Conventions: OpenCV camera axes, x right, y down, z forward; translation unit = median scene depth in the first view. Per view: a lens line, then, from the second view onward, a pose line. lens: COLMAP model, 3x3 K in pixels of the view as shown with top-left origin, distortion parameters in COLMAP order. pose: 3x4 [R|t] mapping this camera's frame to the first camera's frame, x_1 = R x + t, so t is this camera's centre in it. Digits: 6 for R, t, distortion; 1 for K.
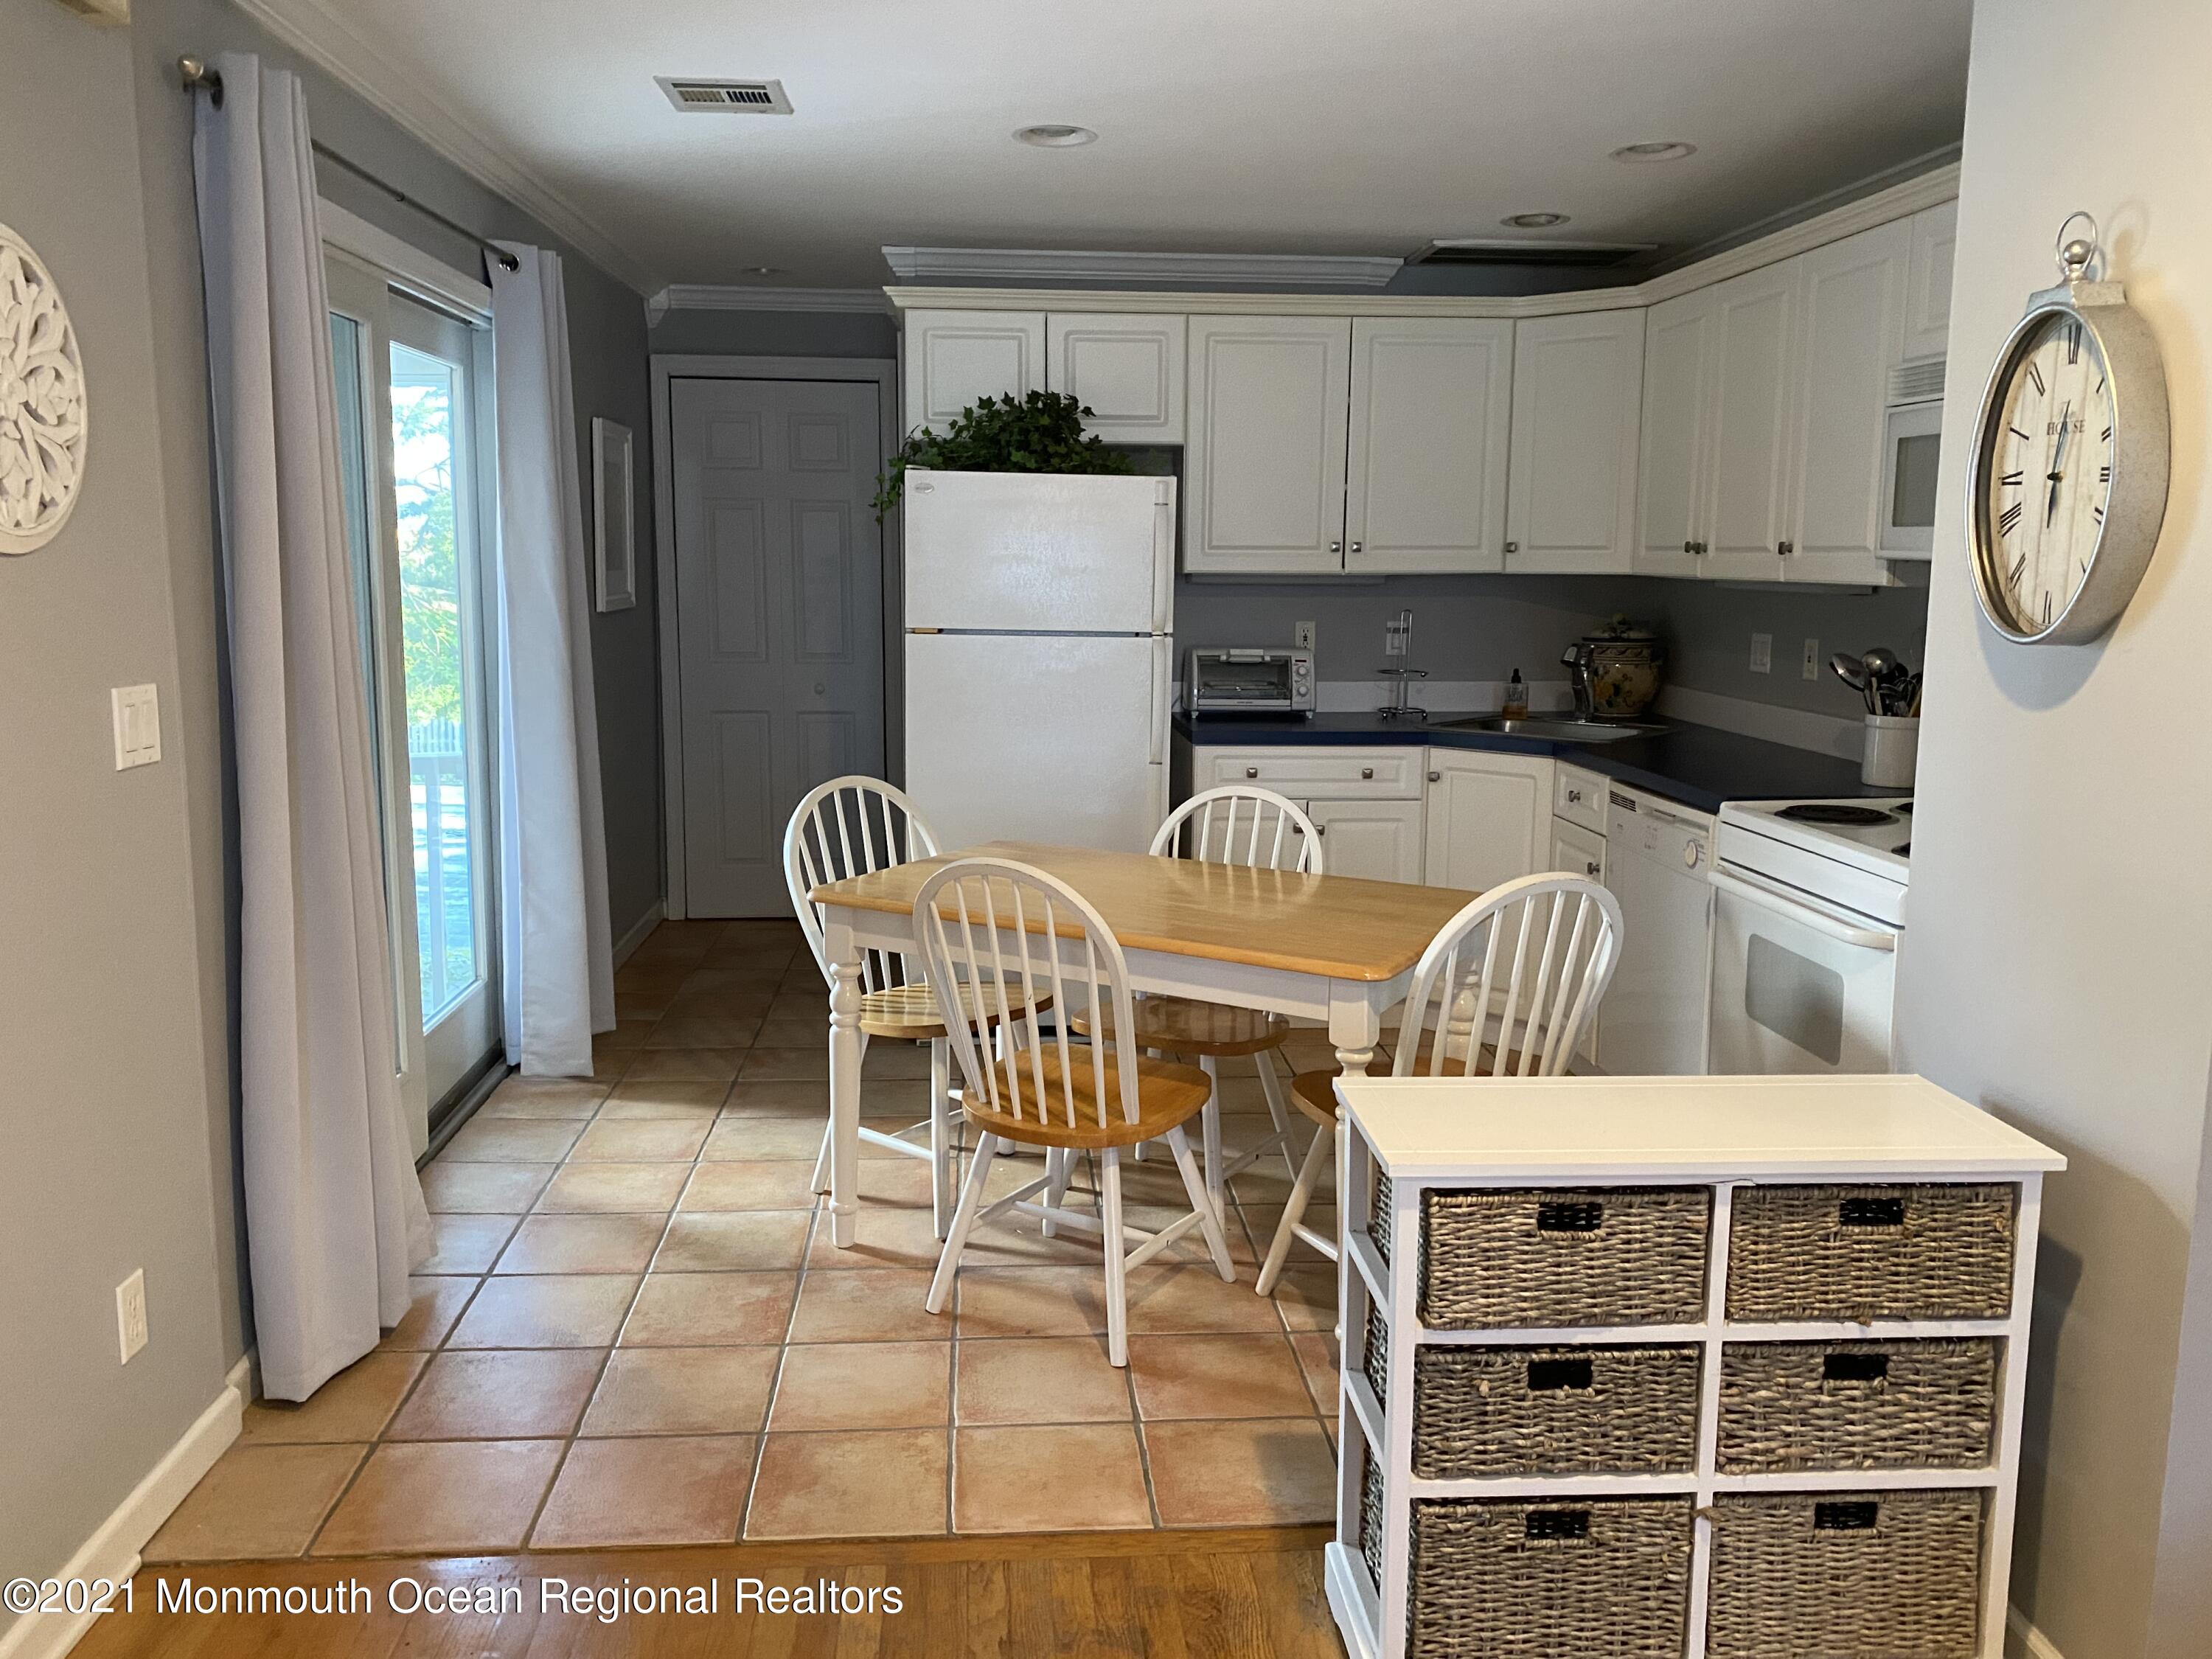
lens RADIAL K [[1694.7, 0, 1087.8], [0, 1694.7, 817.5], [0, 0, 1]] dist [0.073049, -0.094409]
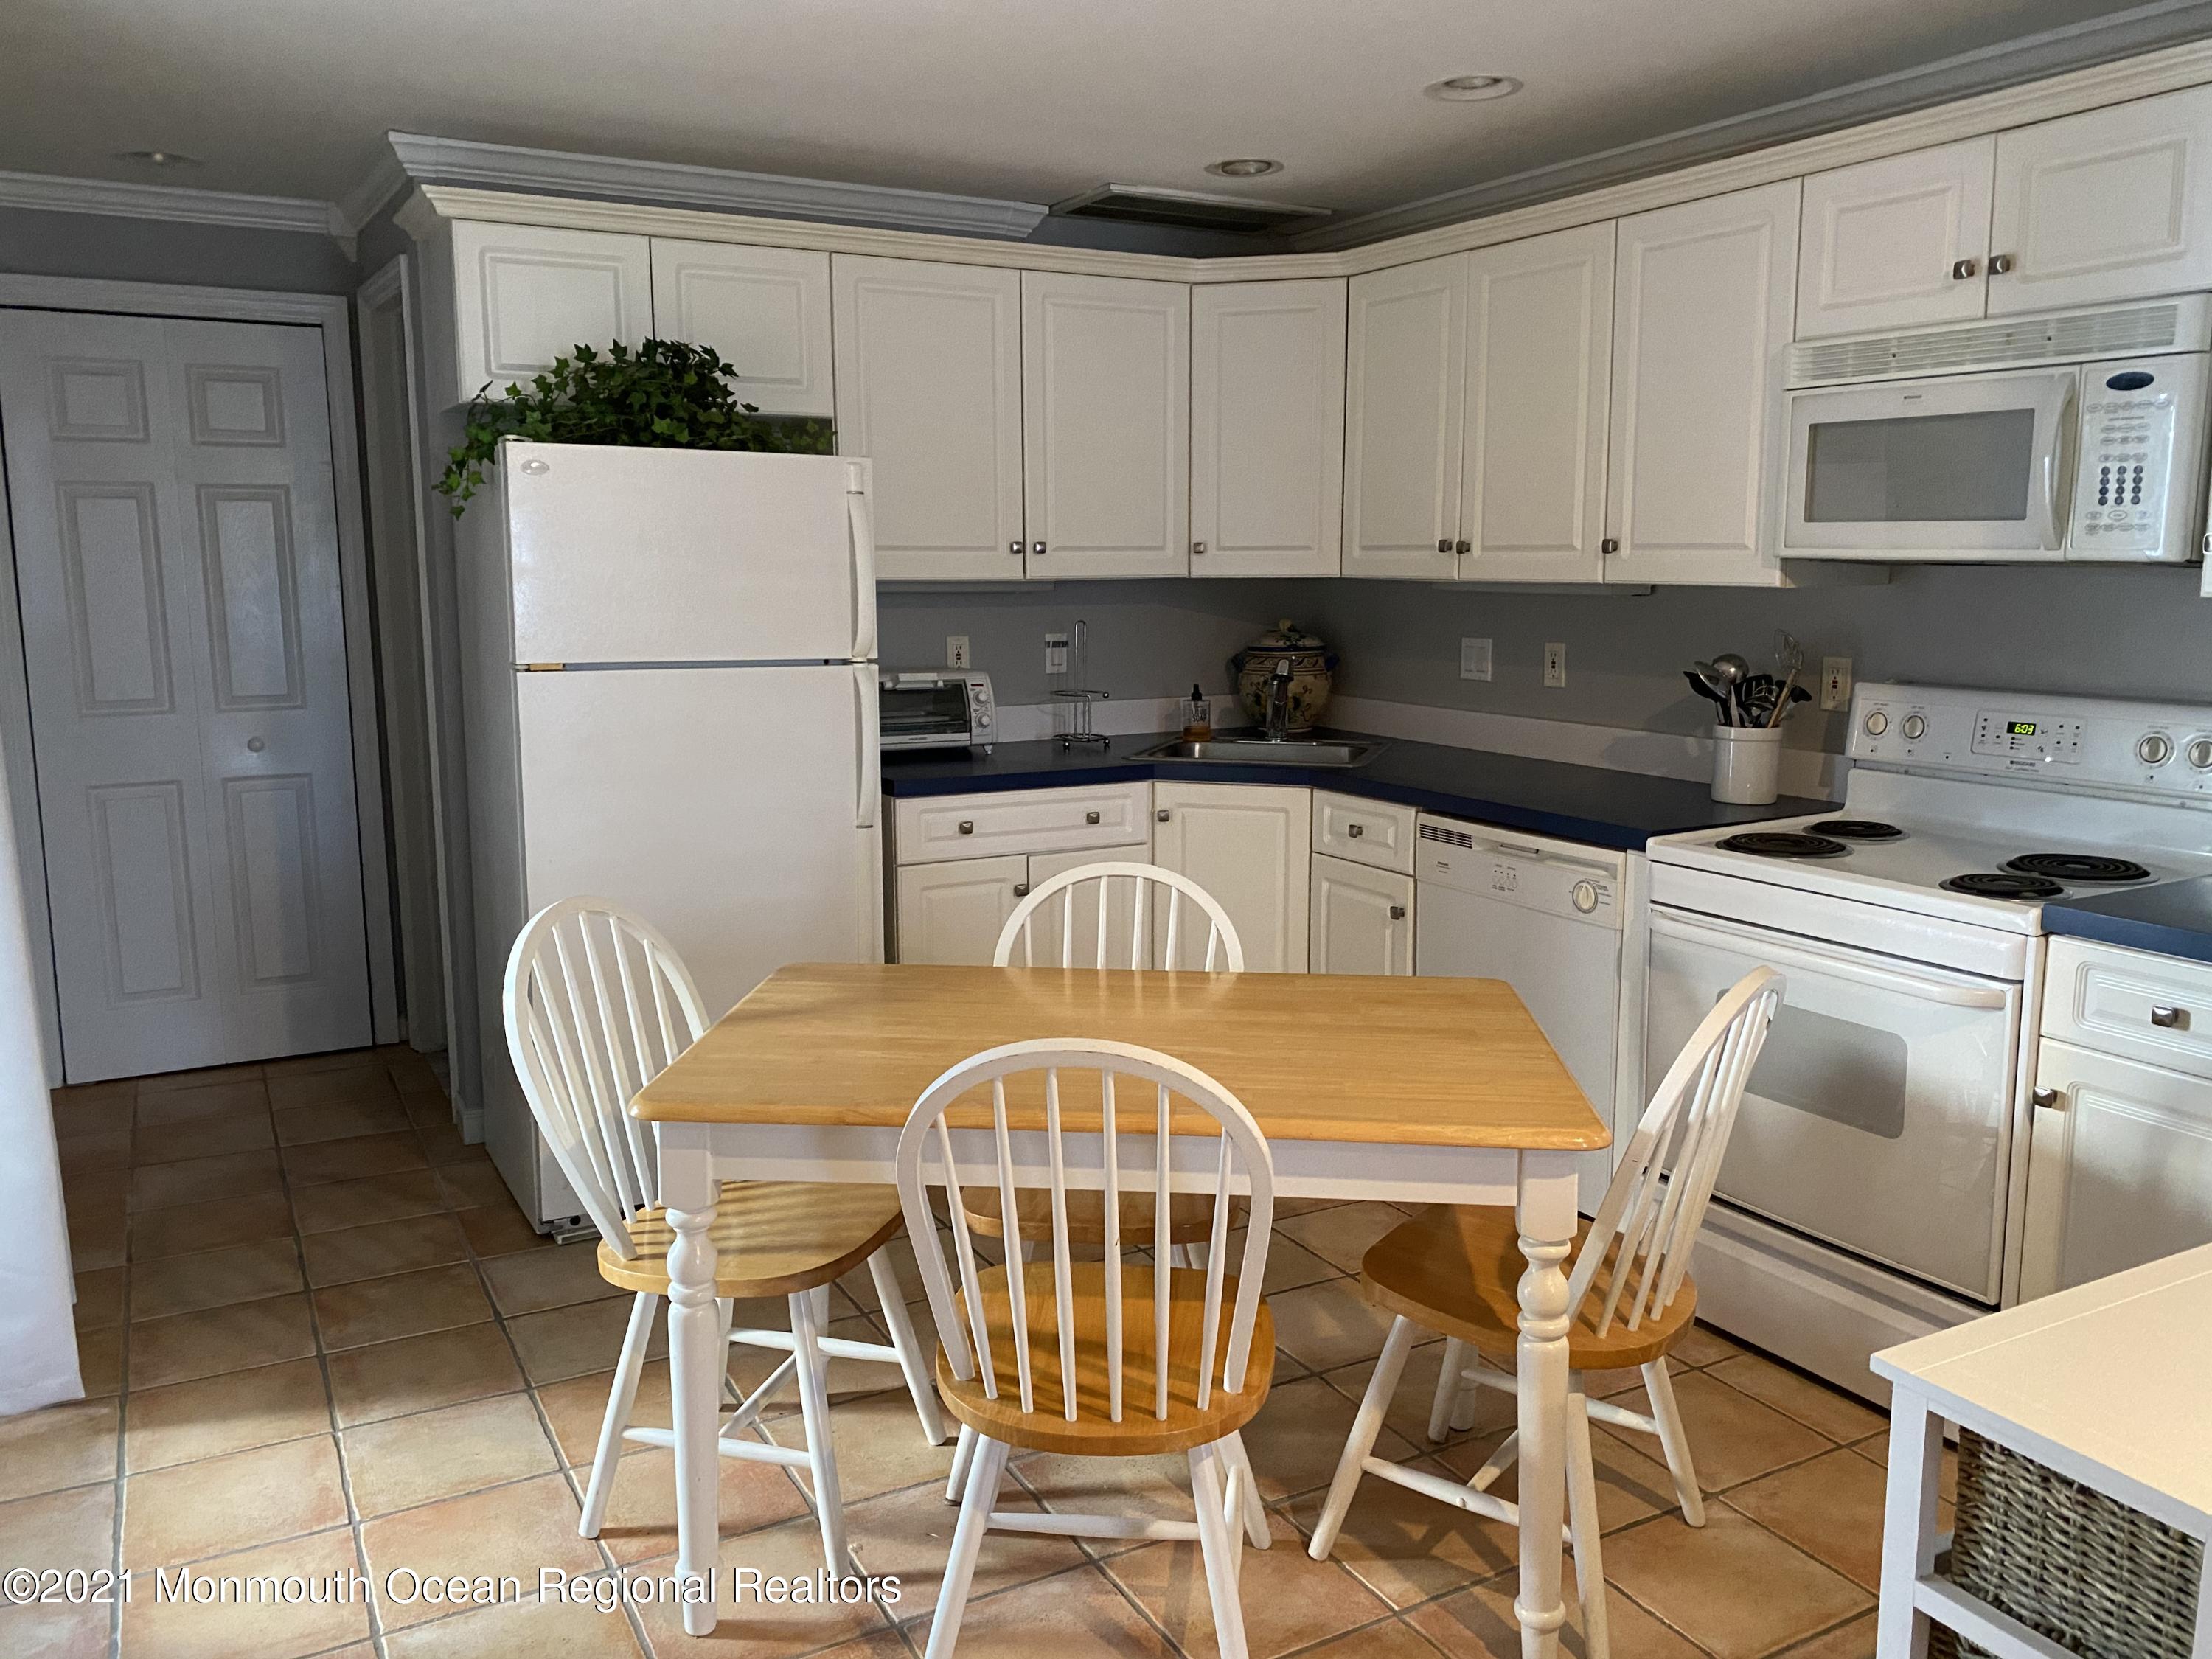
lens RADIAL K [[1694.7, 0, 1128.6], [0, 1694.7, 824.3], [0, 0, 1]] dist [0.073049, -0.094409]
pose [[0.906168, -0.075522, 0.416121, -0.170938], [0.073298, 0.997082, 0.021343, -0.040032], [-0.416519, 0.011161, 0.909059, 0.236254]]
